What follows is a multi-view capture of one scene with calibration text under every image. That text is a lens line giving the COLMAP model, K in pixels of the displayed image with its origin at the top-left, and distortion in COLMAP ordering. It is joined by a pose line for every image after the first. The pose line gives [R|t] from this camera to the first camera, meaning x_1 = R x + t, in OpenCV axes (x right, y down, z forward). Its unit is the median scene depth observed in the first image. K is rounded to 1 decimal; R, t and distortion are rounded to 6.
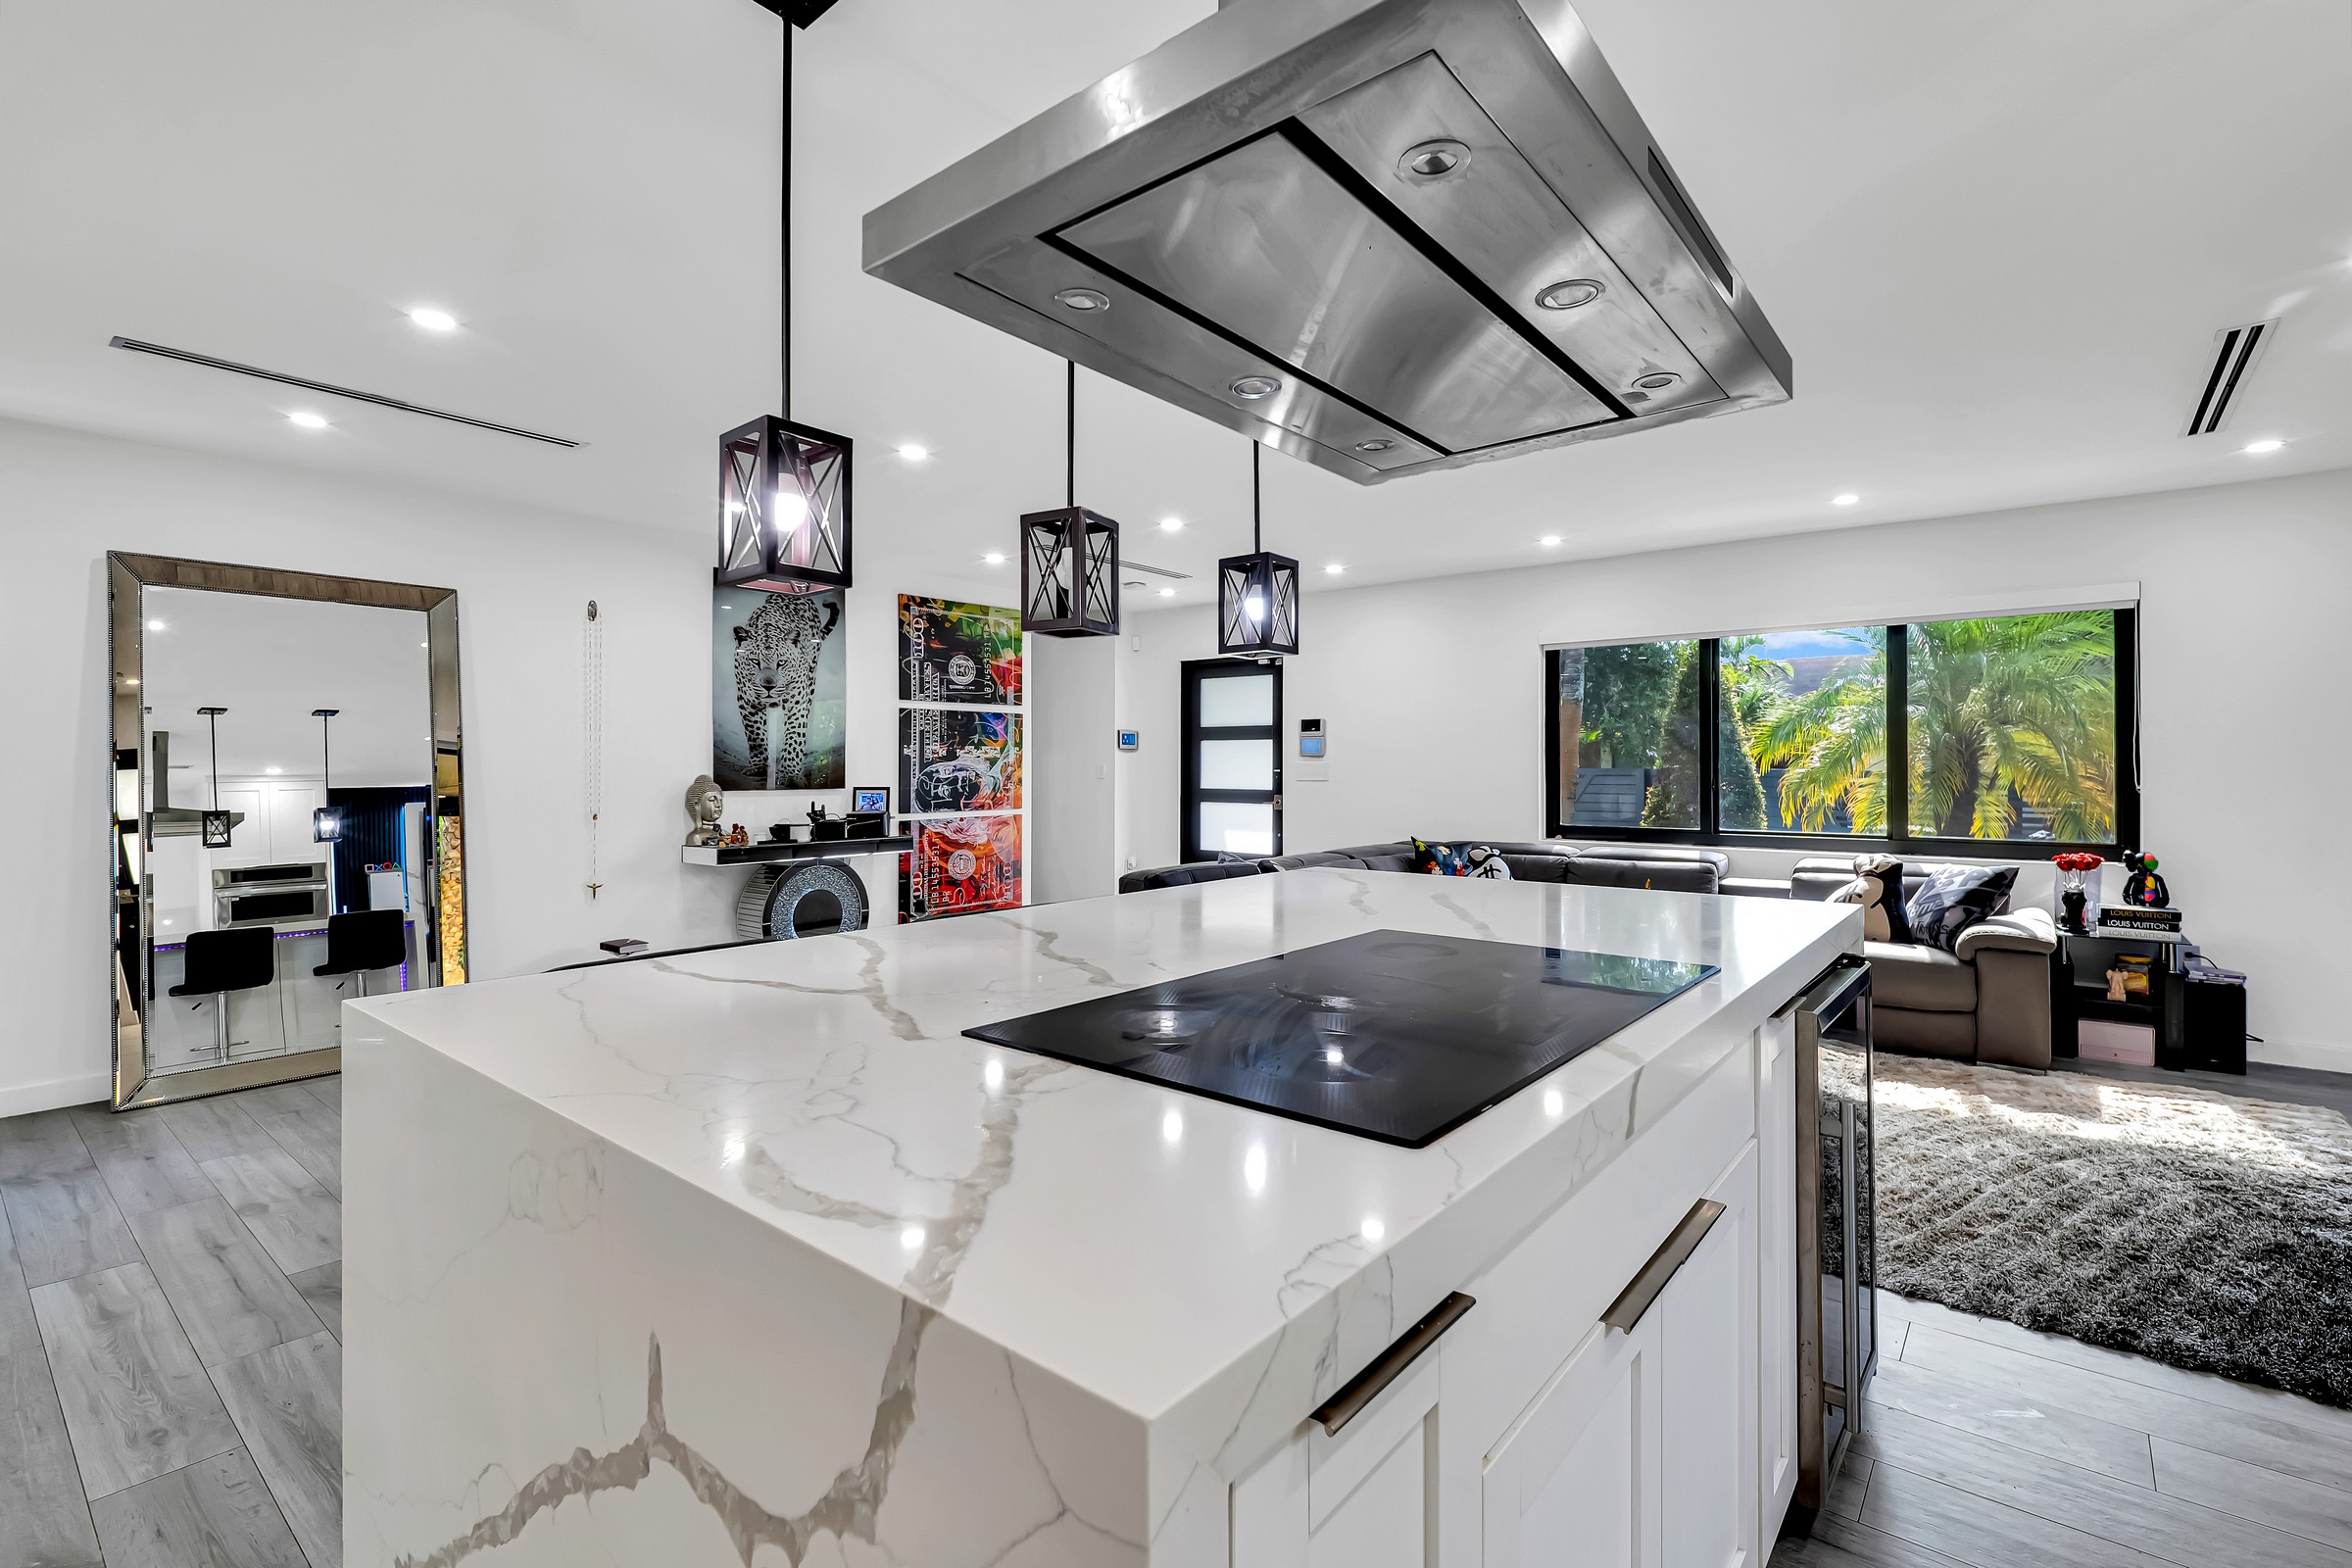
lens RADIAL K [[1058.9, 0, 1187.0], [0, 1058.9, 766.6], [0, 0, 1]] dist [0.010179, -0.006767]
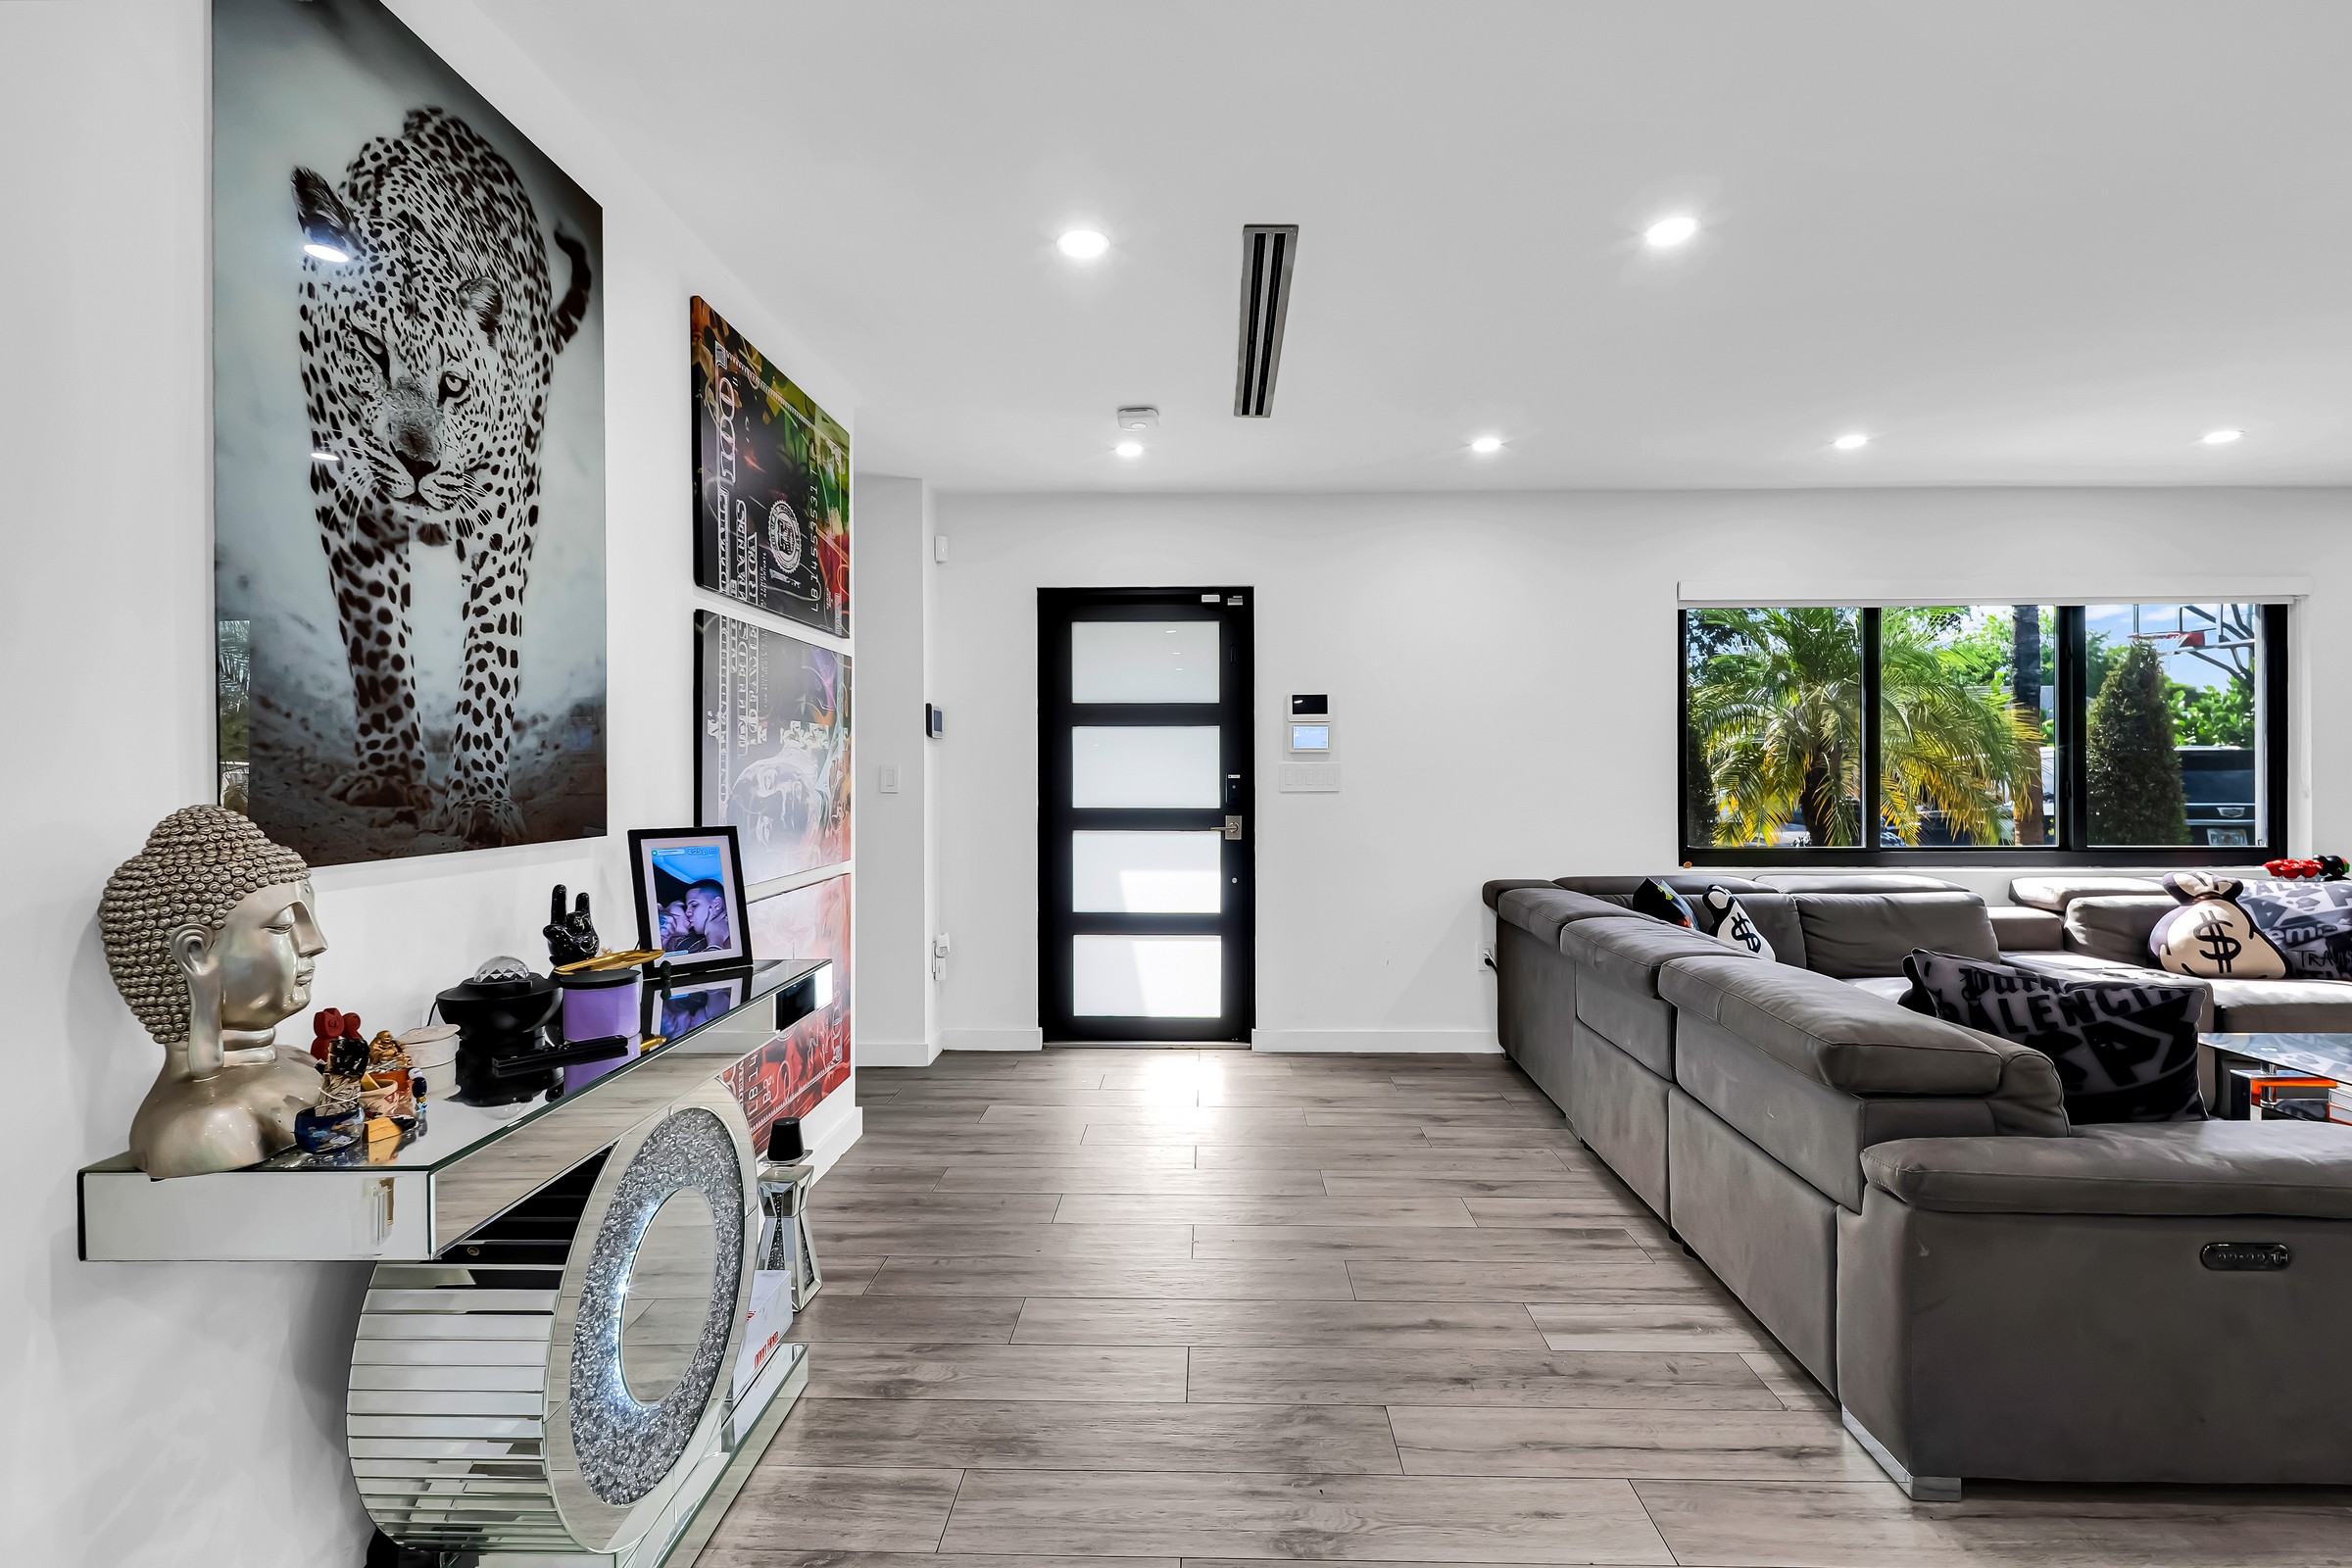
lens RADIAL K [[1058.9, 0, 1183.4], [0, 1058.9, 777.1], [0, 0, 1]] dist [0.010179, -0.006767]
pose [[0.788393, -0.003858, 0.615160, -0.408265], [0.002141, 0.999991, 0.003529, 0.002182], [-0.615168, -0.001465, 0.788395, 0.679629]]
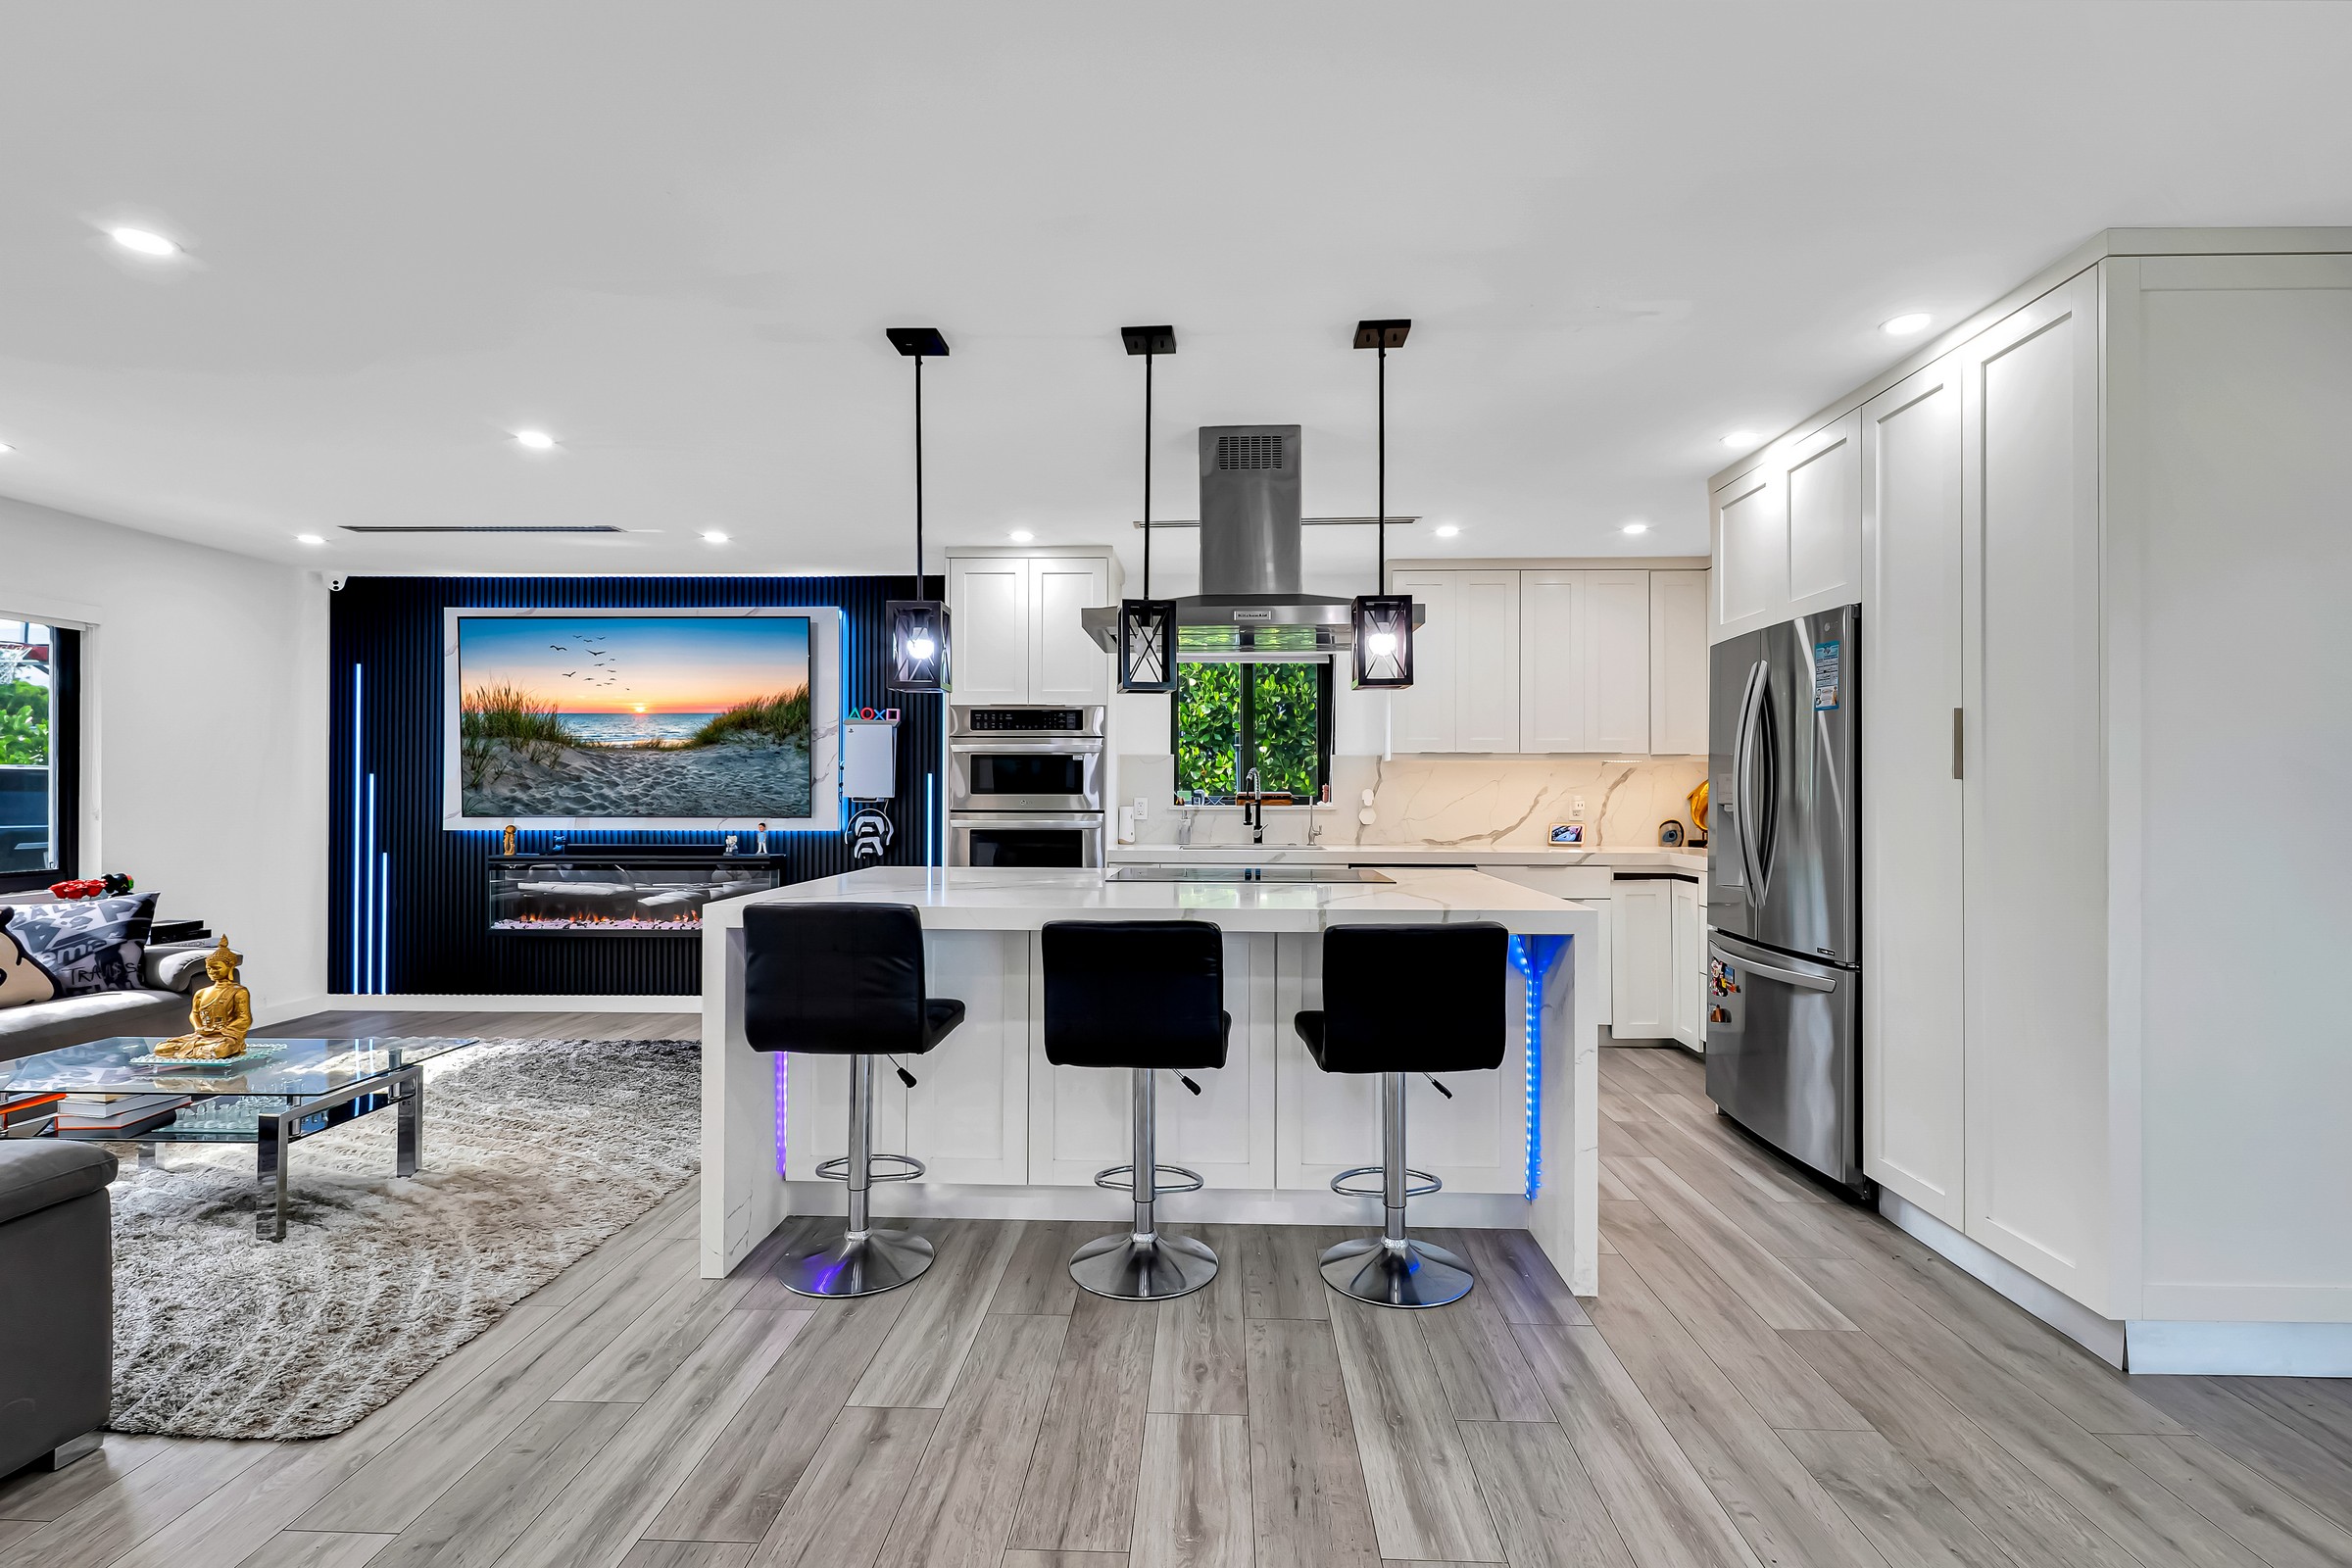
lens RADIAL K [[1058.9, 0, 1187.3], [0, 1058.9, 784.9], [0, 0, 1]] dist [0.010179, -0.006767]
pose [[-0.606842, 0.005417, 0.794804, -0.420135], [-0.001188, 0.999969, -0.007723, 0.001332], [-0.794821, -0.005631, -0.606817, 0.620730]]
